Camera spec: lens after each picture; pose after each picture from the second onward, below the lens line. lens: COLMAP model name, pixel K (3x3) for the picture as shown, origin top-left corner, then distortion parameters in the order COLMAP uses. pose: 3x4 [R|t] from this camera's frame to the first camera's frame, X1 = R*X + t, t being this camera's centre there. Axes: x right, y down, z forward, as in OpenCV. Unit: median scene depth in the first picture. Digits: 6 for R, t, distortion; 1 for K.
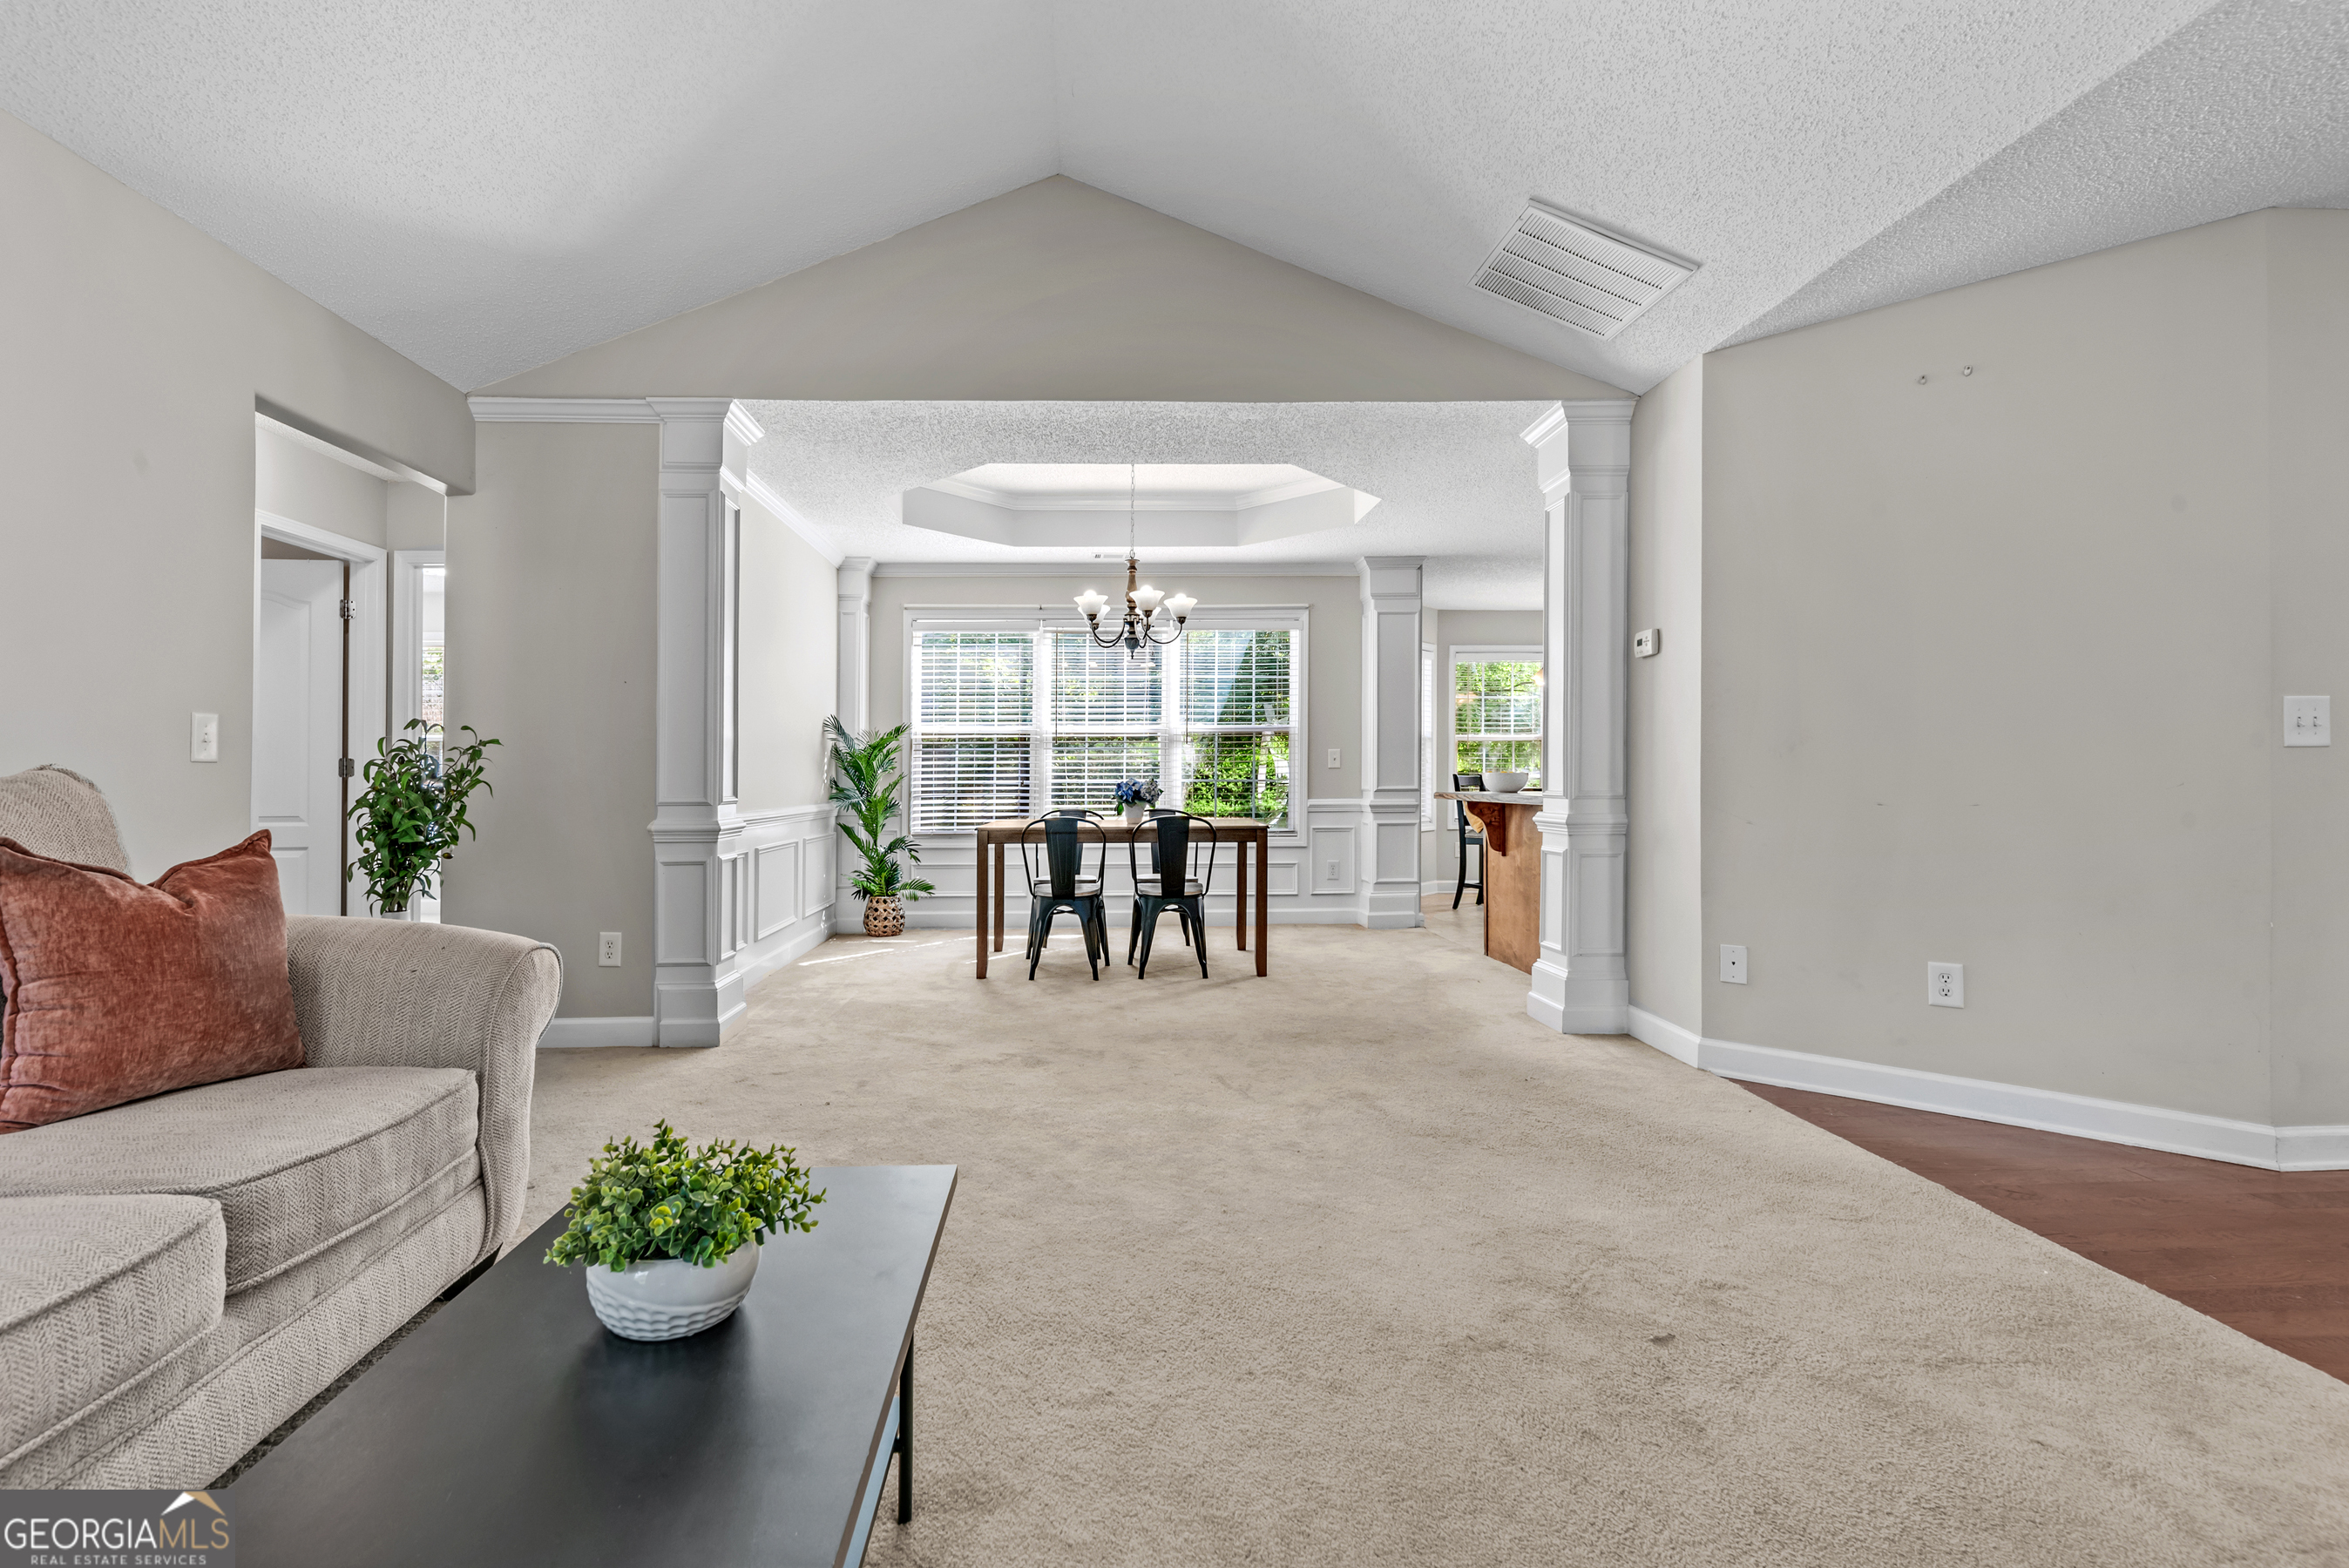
lens RADIAL K [[1055.9, 0, 1154.1], [0, 1055.9, 775.4], [0, 0, 1]] dist [0.010683, -0.003324]
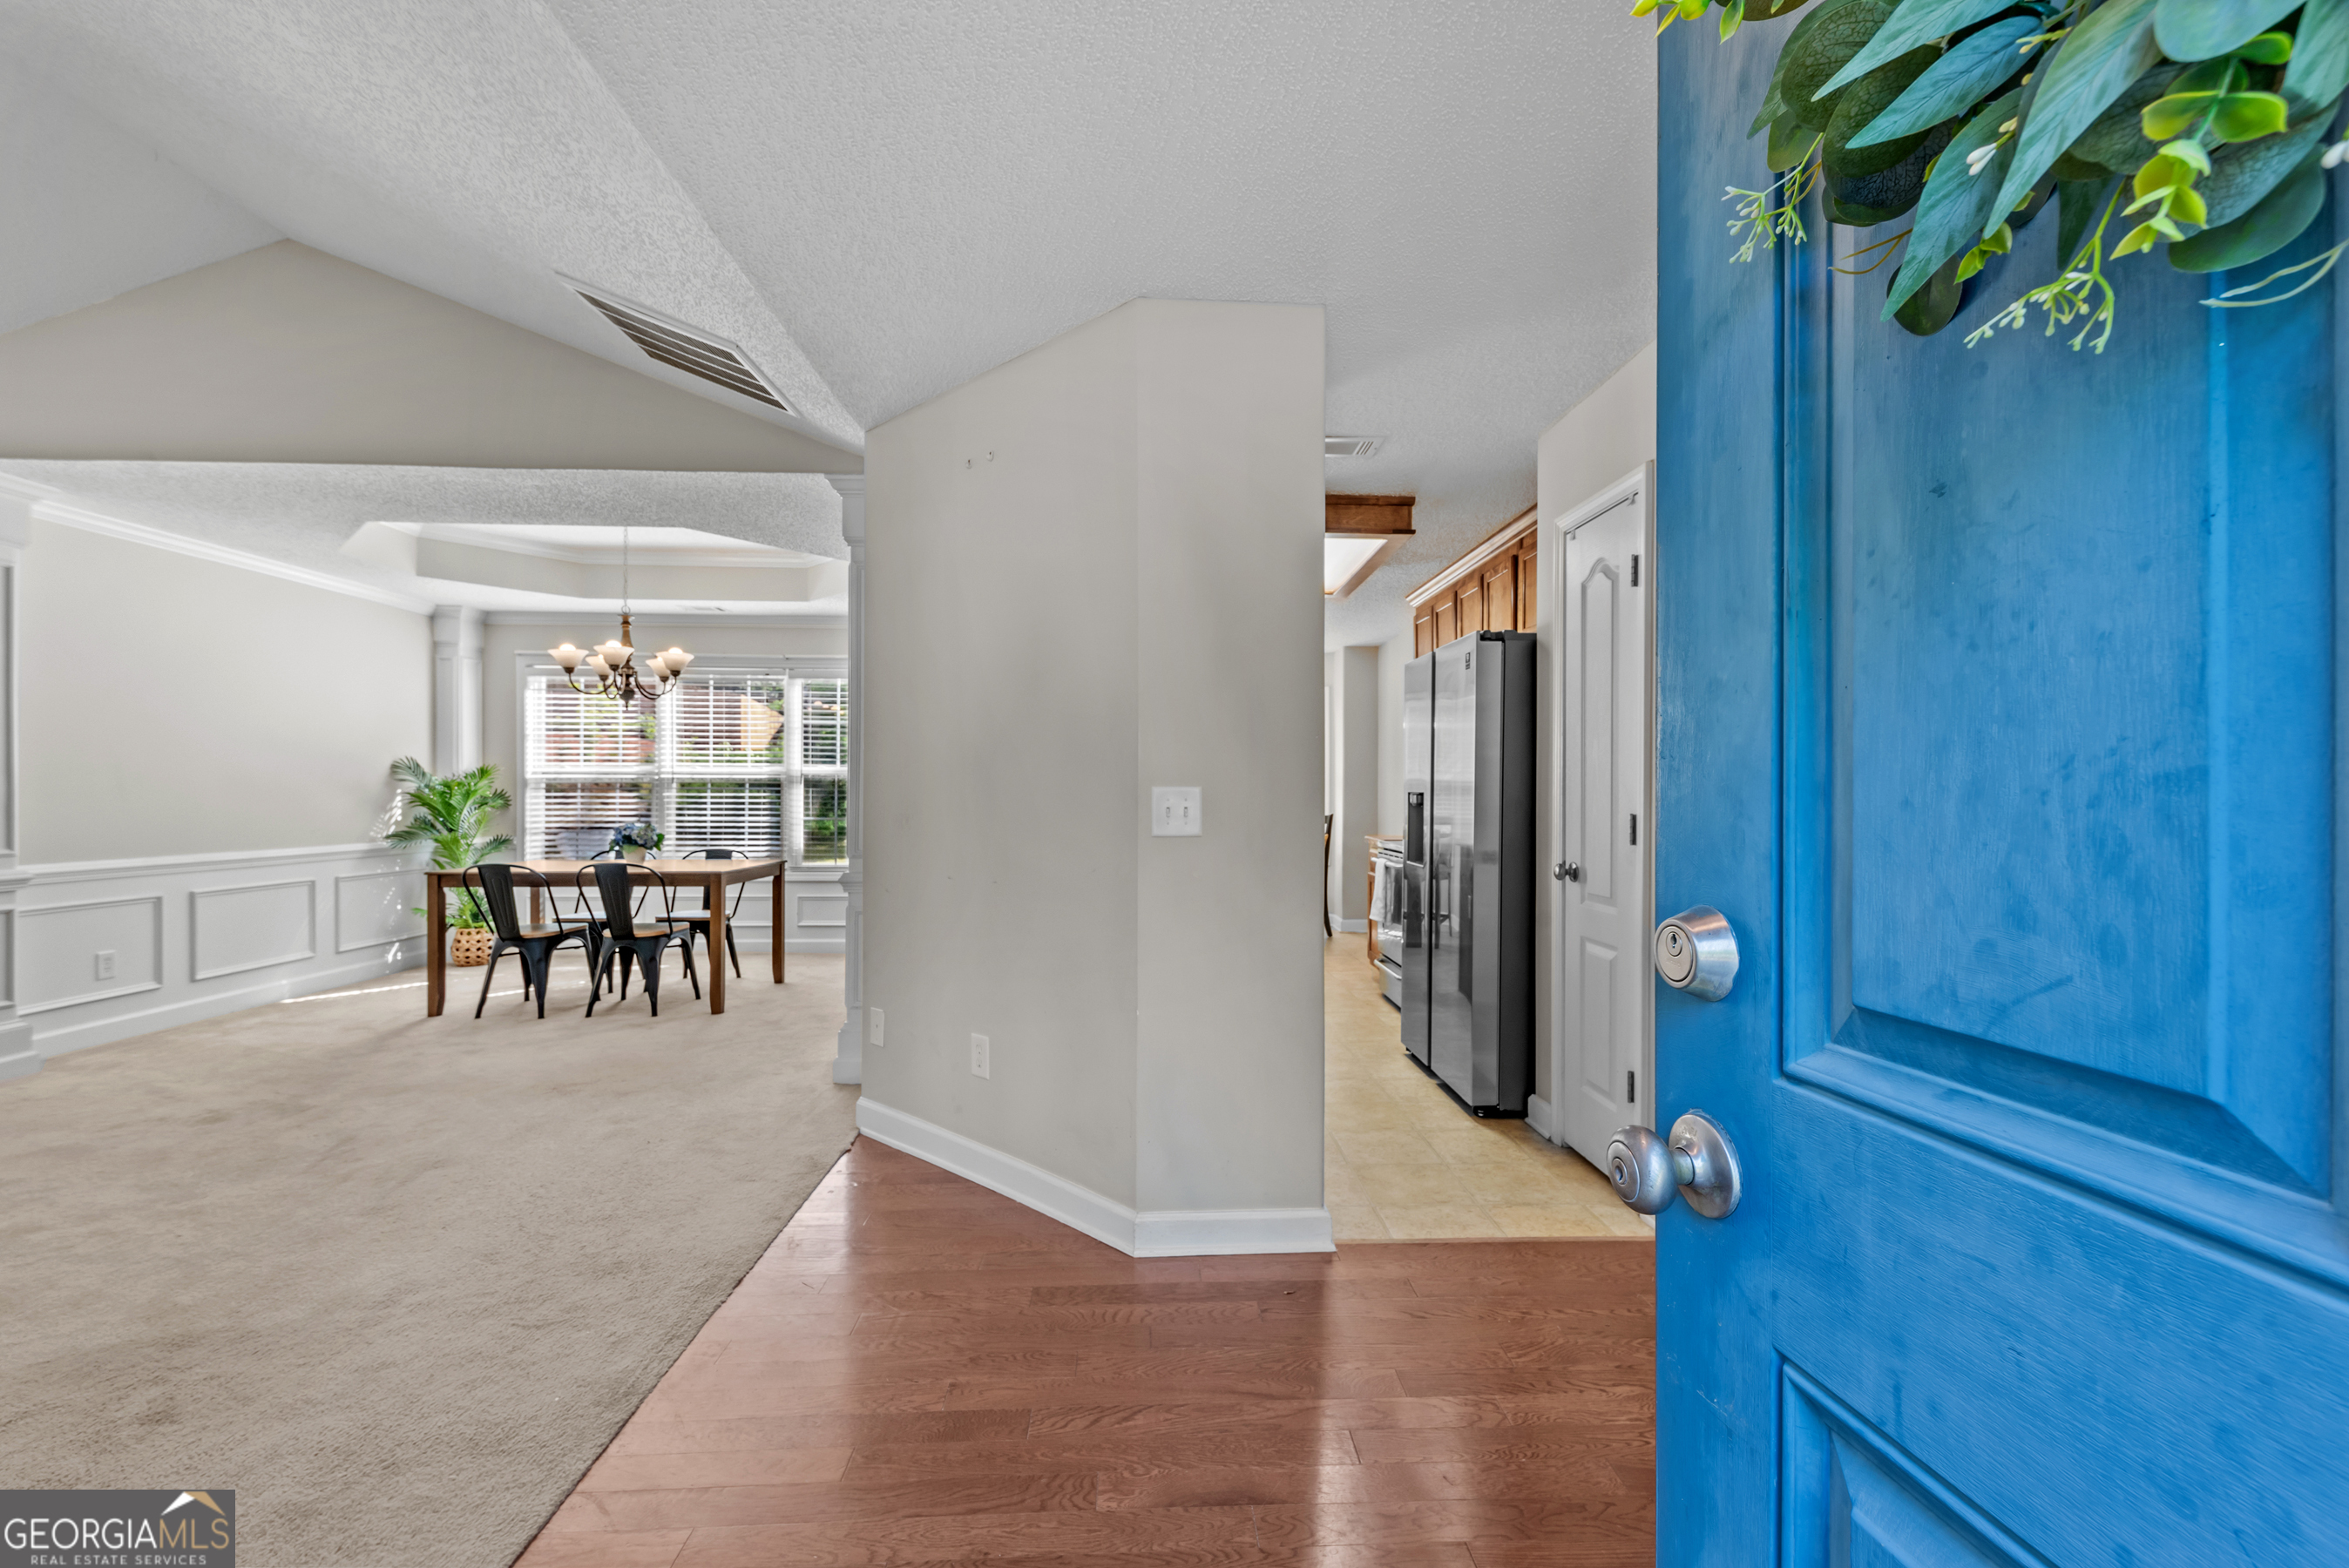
lens RADIAL K [[975.0, 0, 1170.0], [0, 975.0, 786.0], [0, 0, 1]] dist [0.004343, -0.001546]
pose [[0.999940, 0.010190, 0.003956, 0.515768], [-0.010157, 0.999913, -0.008364, -0.031740], [-0.004041, 0.008324, 0.999957, 0.033946]]
